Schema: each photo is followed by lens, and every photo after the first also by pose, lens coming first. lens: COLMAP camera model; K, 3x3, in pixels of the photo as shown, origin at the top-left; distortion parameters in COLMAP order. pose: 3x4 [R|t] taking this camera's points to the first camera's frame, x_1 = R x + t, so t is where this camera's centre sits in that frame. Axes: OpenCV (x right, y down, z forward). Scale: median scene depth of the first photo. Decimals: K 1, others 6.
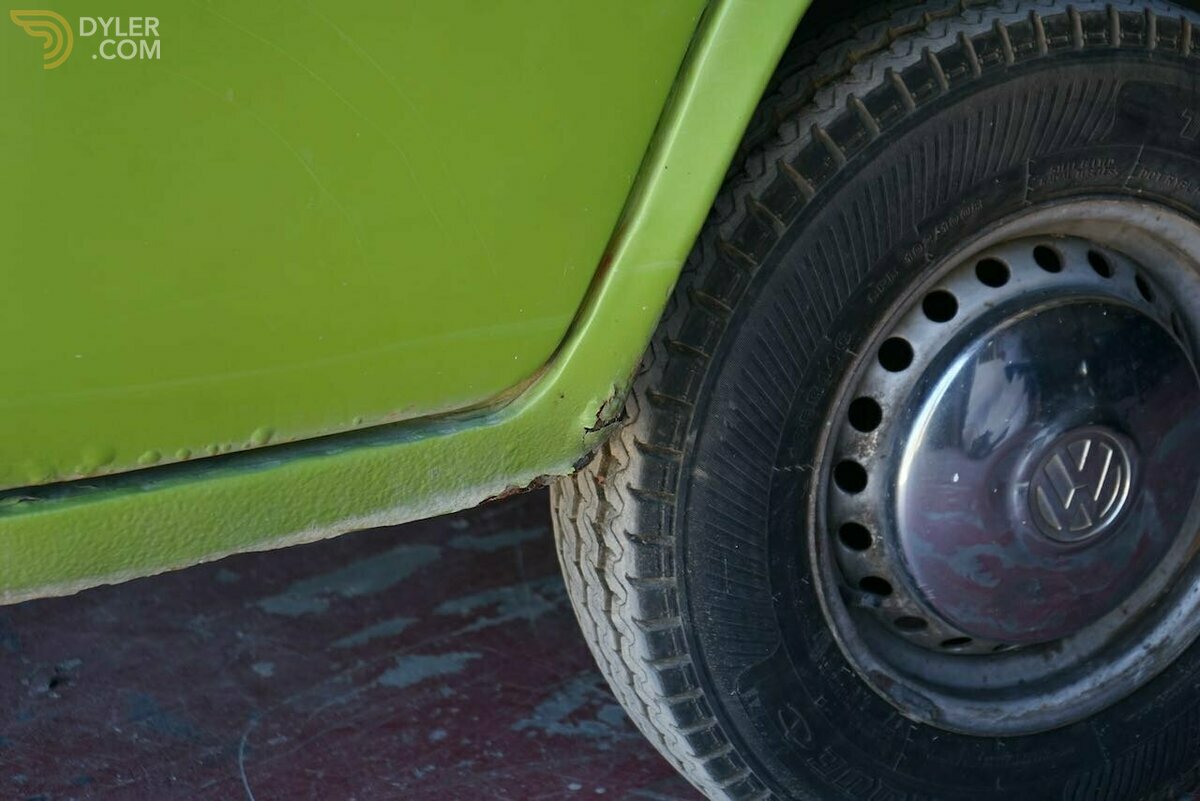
lens RADIAL K [[2517.6, 0, 600.0], [0, 2517.6, 400.5], [0, 0, 1]] dist [-0.051316, 0.293771]
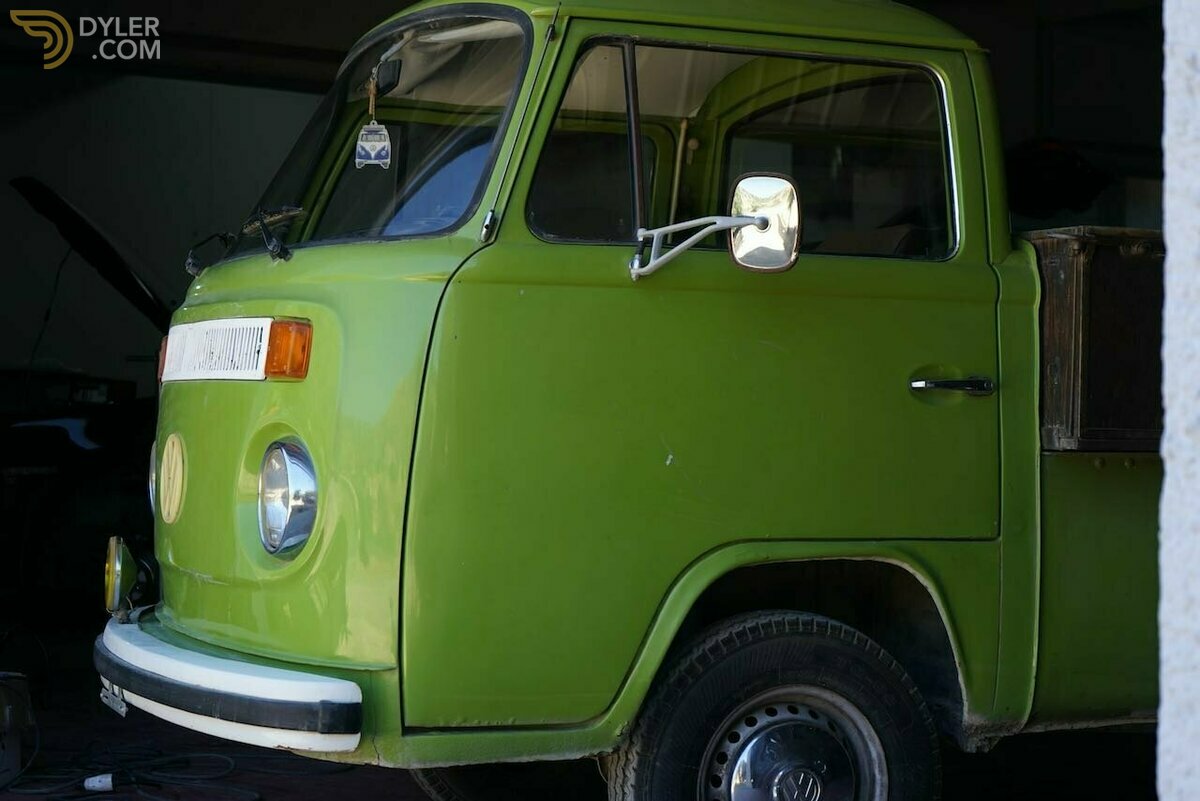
lens RADIAL K [[2517.6, 0, 600.0], [0, 2517.6, 400.5], [0, 0, 1]] dist [-0.051316, 0.293771]
pose [[0.995406, 0.050476, -0.081361, 0.204275], [-0.075025, 0.939137, -0.335250, 0.664590], [0.059487, 0.339813, 0.938610, -2.021188]]
